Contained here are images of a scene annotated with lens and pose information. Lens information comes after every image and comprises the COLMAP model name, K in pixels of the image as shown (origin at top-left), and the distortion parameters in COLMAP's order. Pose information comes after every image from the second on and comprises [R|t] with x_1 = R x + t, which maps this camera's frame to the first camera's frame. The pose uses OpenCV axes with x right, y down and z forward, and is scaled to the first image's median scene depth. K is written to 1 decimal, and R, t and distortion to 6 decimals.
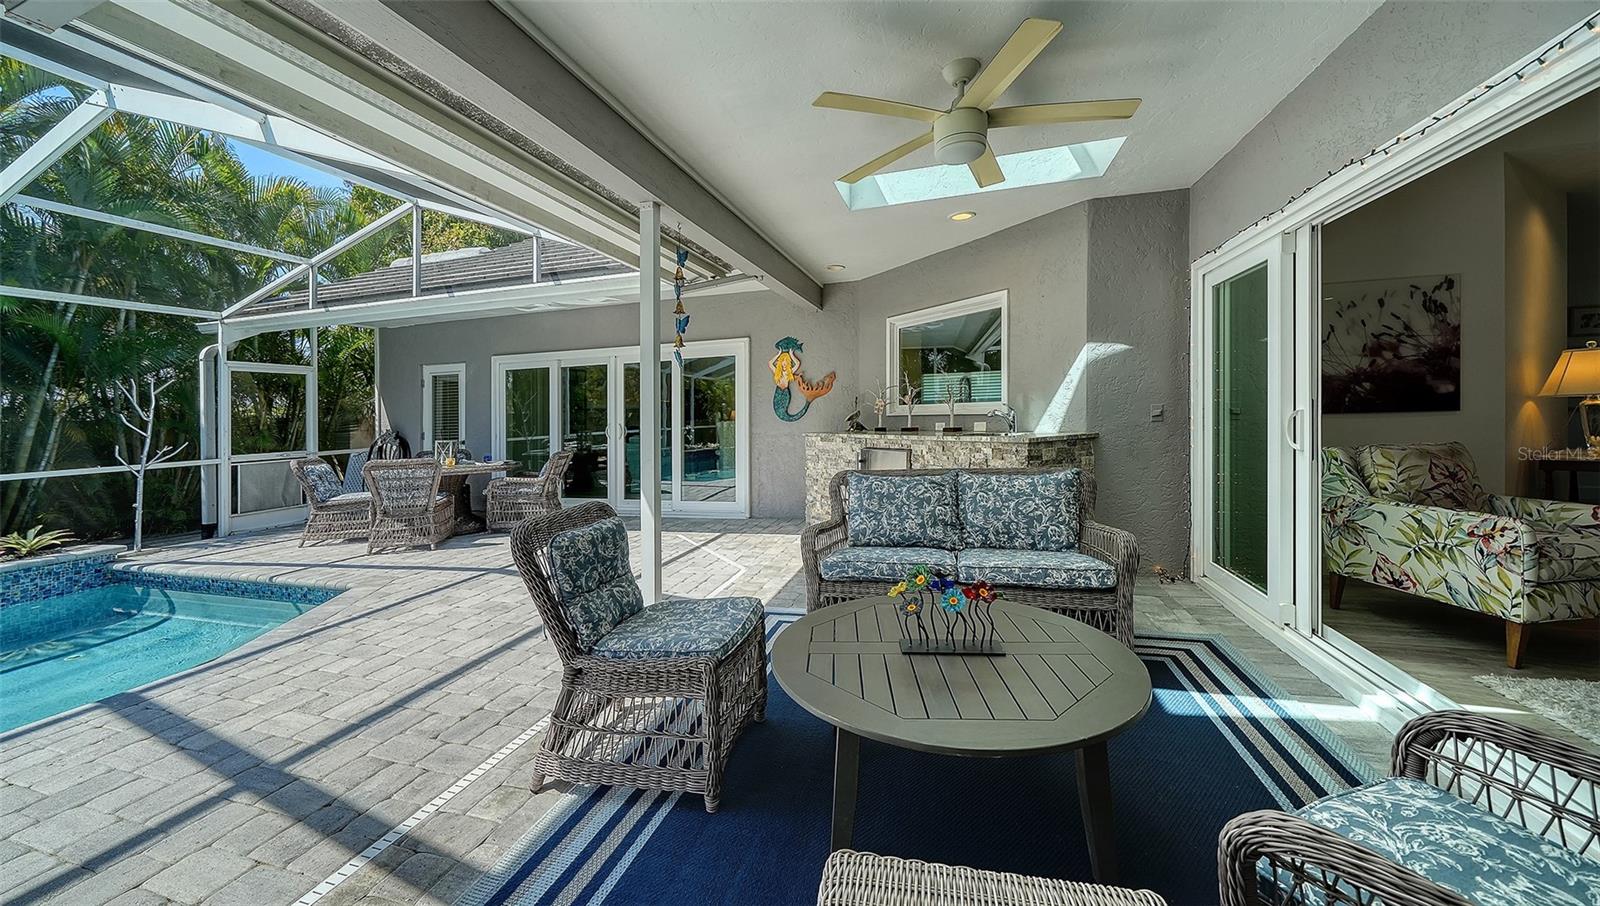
lens RADIAL K [[574.3, 0, 724.9], [0, 574.3, 465.7], [0, 0, 1]] dist [-0.000736, -0.000042]
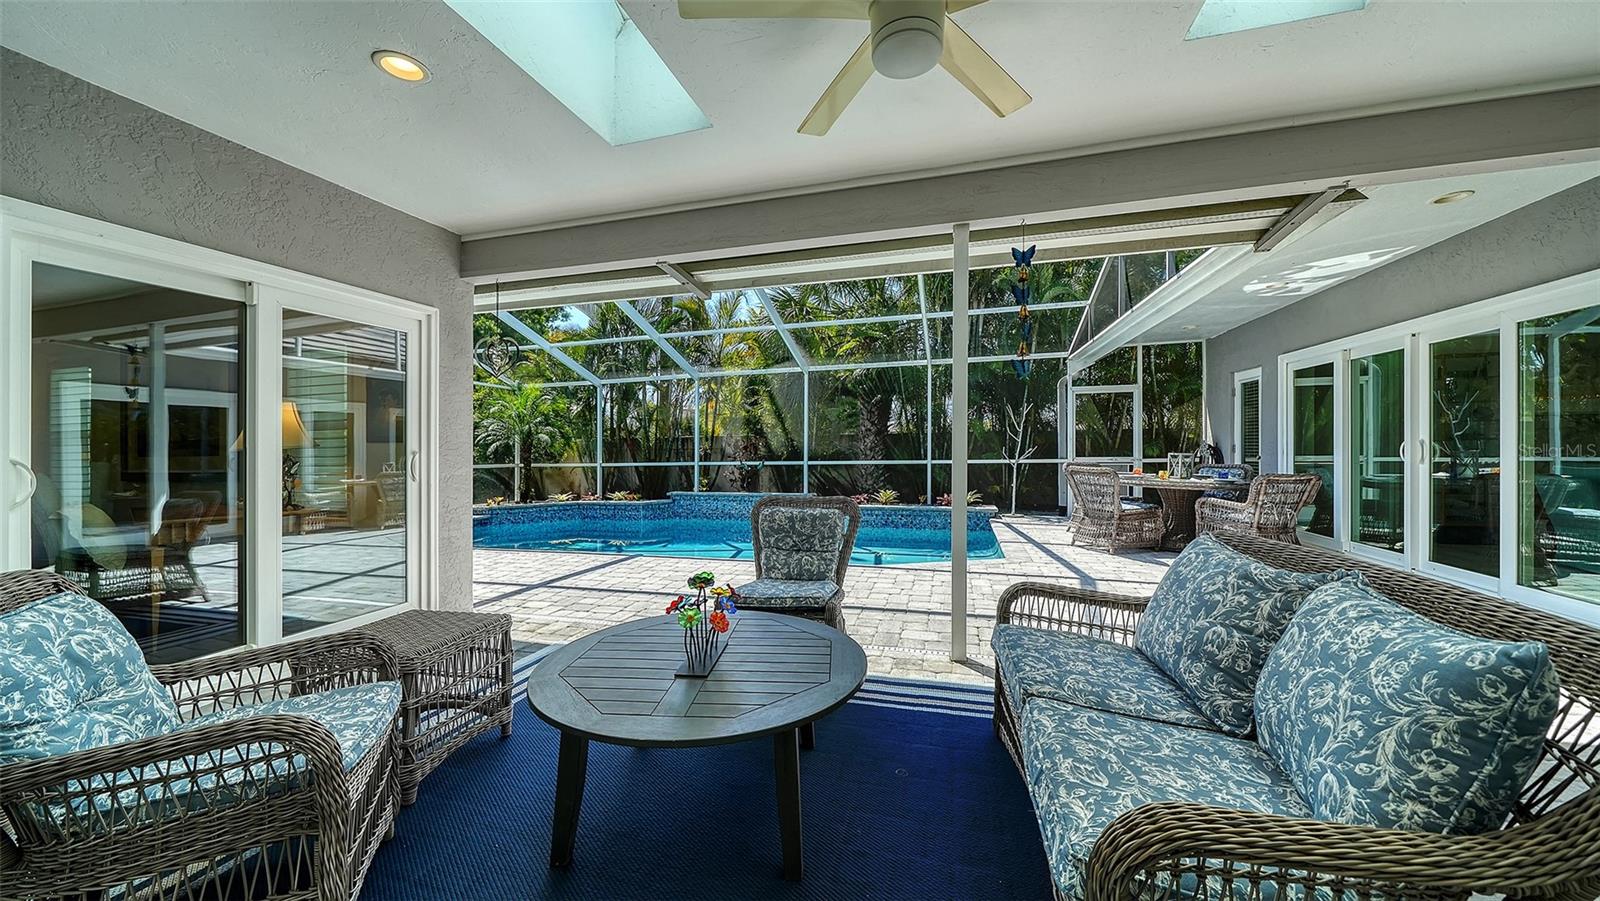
lens RADIAL K [[568.6, 0, 806.5], [0, 568.6, 456.9], [0, 0, 1]] dist [-0.000029, -0.000102]
pose [[0.035151, 0.051323, -0.998063, 0.460250], [-0.075089, 0.995993, 0.048572, -0.037924], [0.996557, 0.073236, 0.038864, 0.345955]]
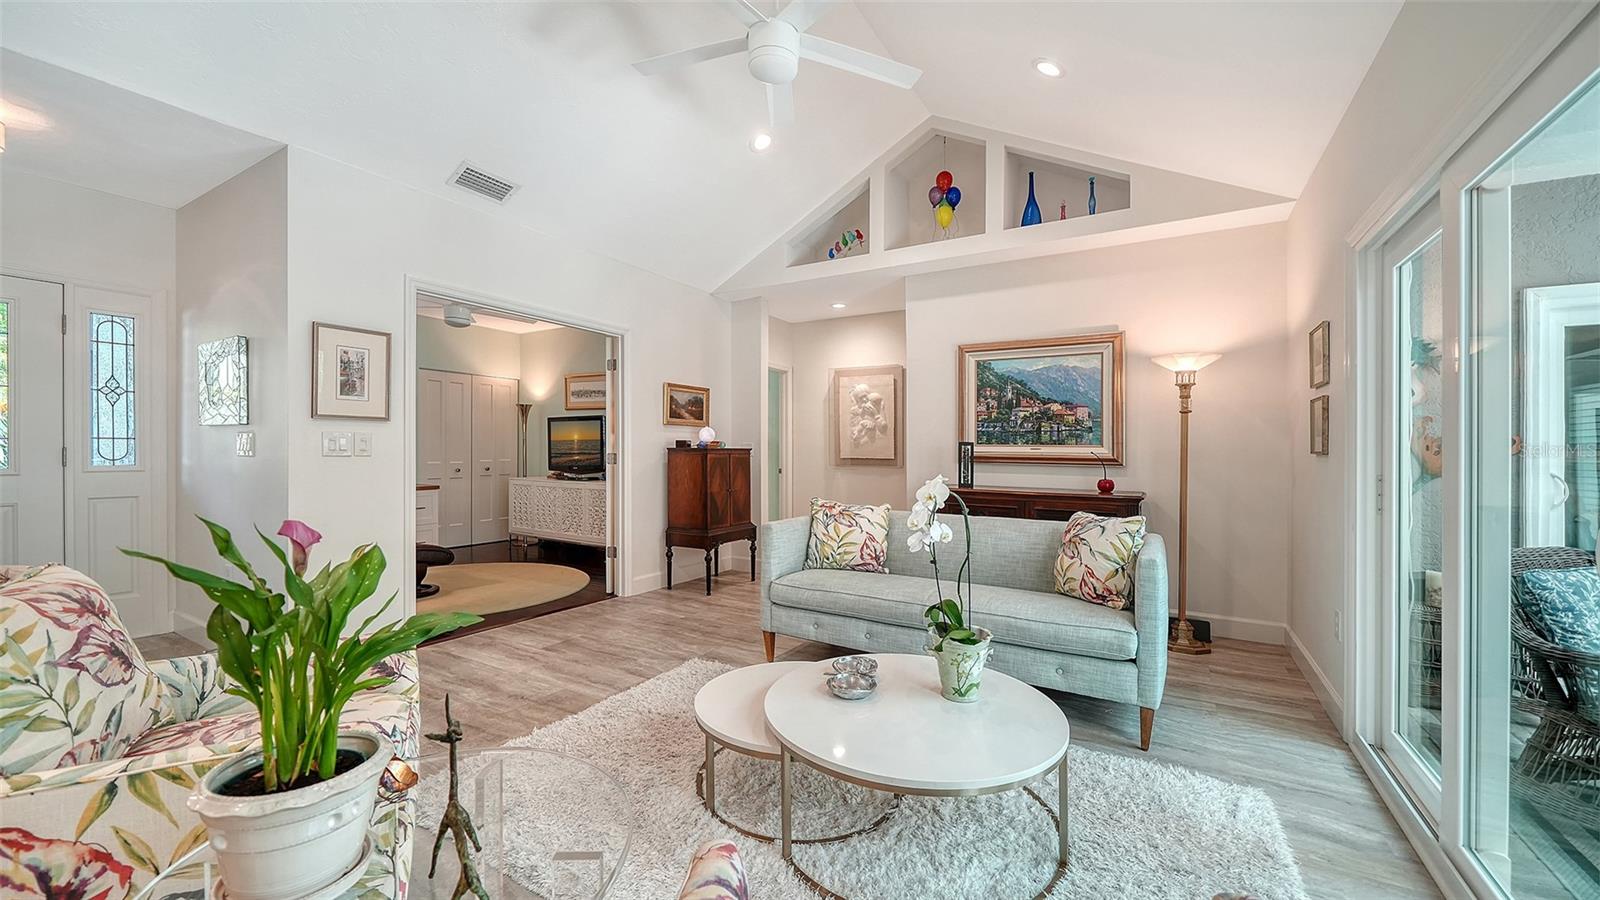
lens RADIAL K [[593.8, 0, 789.5], [0, 593.8, 446.7], [0, 0, 1]] dist [-0.000928, -0.000161]
pose [[-0.972888, 0.023696, 0.230061, 0.618886], [0.040087, 0.996958, 0.066837, -0.066861], [-0.227777, 0.074248, -0.970878, 0.519467]]
